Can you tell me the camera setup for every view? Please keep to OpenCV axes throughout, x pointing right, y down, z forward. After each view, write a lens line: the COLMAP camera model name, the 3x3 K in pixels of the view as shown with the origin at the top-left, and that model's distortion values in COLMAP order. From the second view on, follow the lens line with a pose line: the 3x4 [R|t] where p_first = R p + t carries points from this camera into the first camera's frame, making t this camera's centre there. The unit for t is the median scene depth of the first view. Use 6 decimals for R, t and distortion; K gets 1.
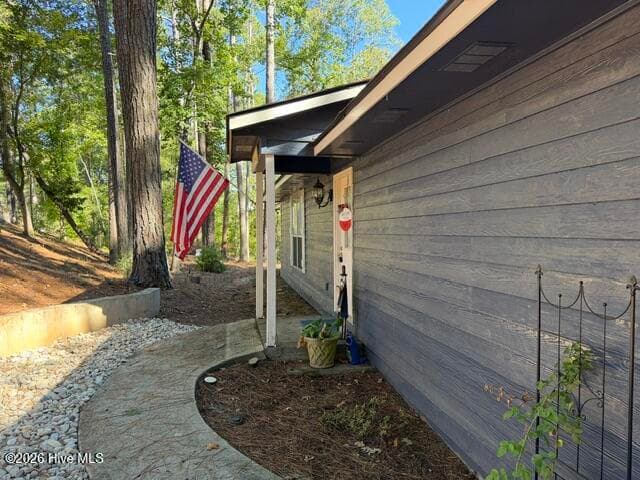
lens RADIAL K [[454.4, 0, 320.0], [0, 454.4, 240.0], [0, 0, 1]] dist [0.136651, -0.225845]
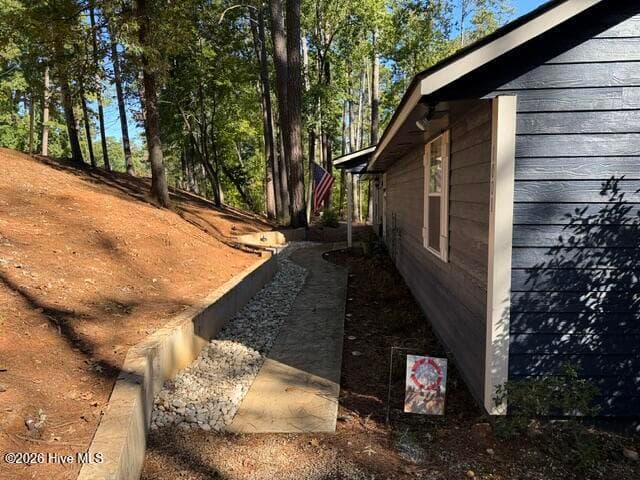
lens RADIAL K [[454.4, 0, 320.0], [0, 454.4, 240.0], [0, 0, 1]] dist [0.136651, -0.225845]
pose [[0.965959, 0.017990, -0.258070, 0.304236], [0.002376, 0.996920, 0.078386, -0.003749], [0.258686, -0.076331, 0.962941, -1.171062]]
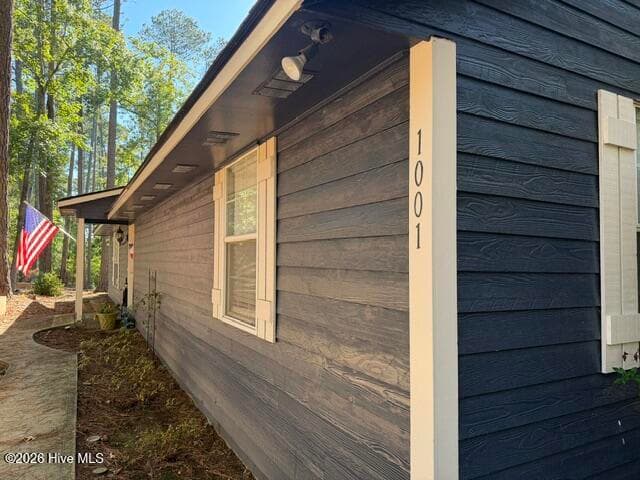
lens RADIAL K [[454.4, 0, 320.0], [0, 454.4, 240.0], [0, 0, 1]] dist [0.136651, -0.225845]
pose [[0.957235, 0.024204, 0.288297, 0.216539], [-0.005233, 0.997780, -0.066393, 0.020074], [-0.289264, 0.062045, 0.955236, -0.851991]]
